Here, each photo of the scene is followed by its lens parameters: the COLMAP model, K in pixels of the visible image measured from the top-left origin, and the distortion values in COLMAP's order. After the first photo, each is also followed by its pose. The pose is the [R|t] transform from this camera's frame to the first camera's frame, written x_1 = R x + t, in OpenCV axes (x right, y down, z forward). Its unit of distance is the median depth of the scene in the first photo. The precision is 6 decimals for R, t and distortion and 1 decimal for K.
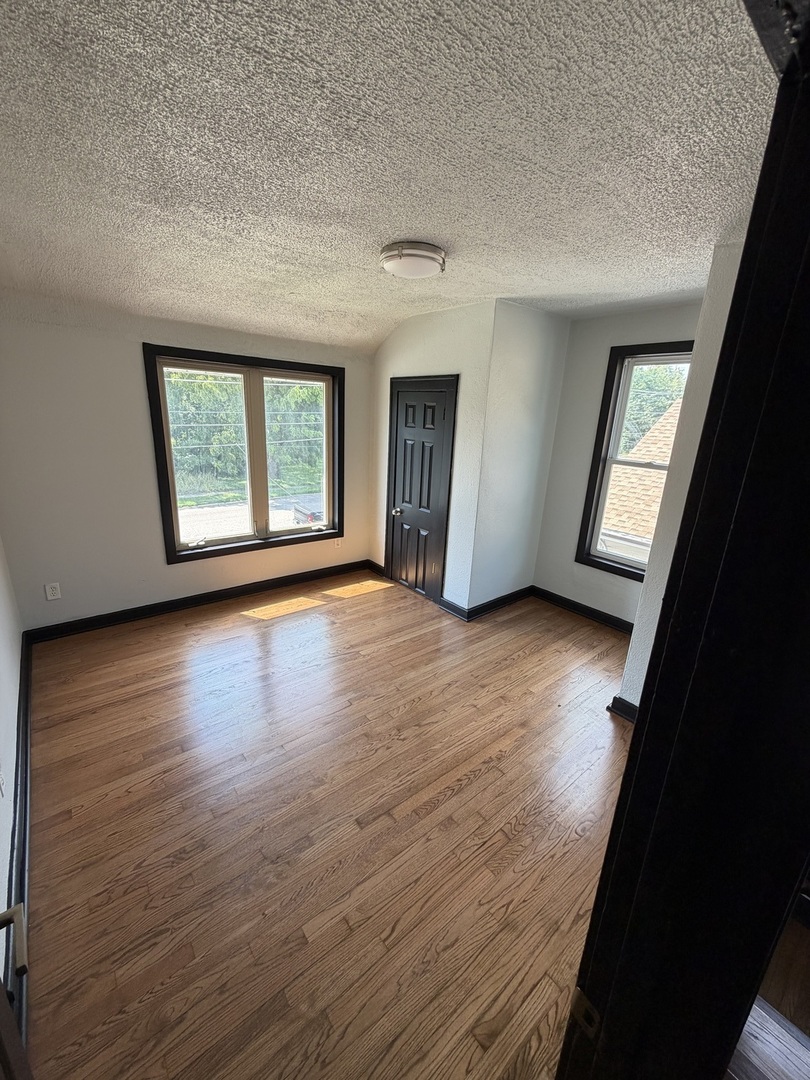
lens RADIAL K [[430.6, 0, 405.7], [0, 430.6, 538.9], [0, 0, 1]] dist [-0.003258, -0.000246]
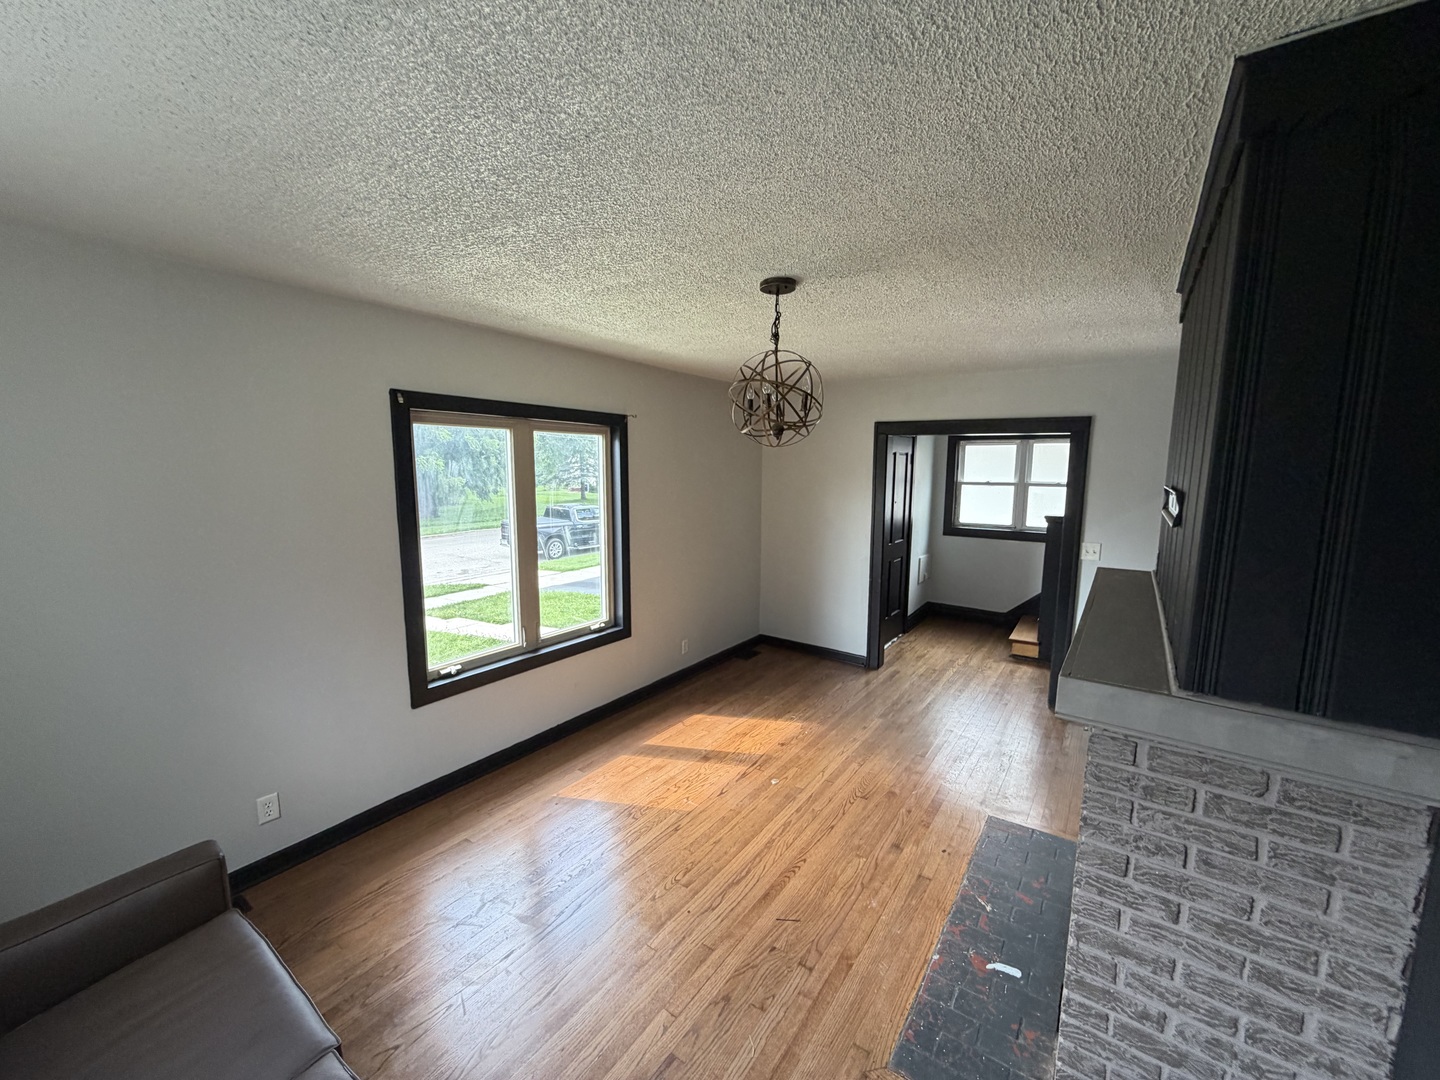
lens RADIAL K [[574.1, 0, 721.4], [0, 574.1, 541.6], [0, 0, 1]] dist [-0.003258, -0.000246]
pose [[0.962233, -0.077566, 0.260943, -0.271664], [0.115205, 0.984509, -0.132173, -0.017212], [-0.246649, 0.157243, 0.956263, -0.000942]]
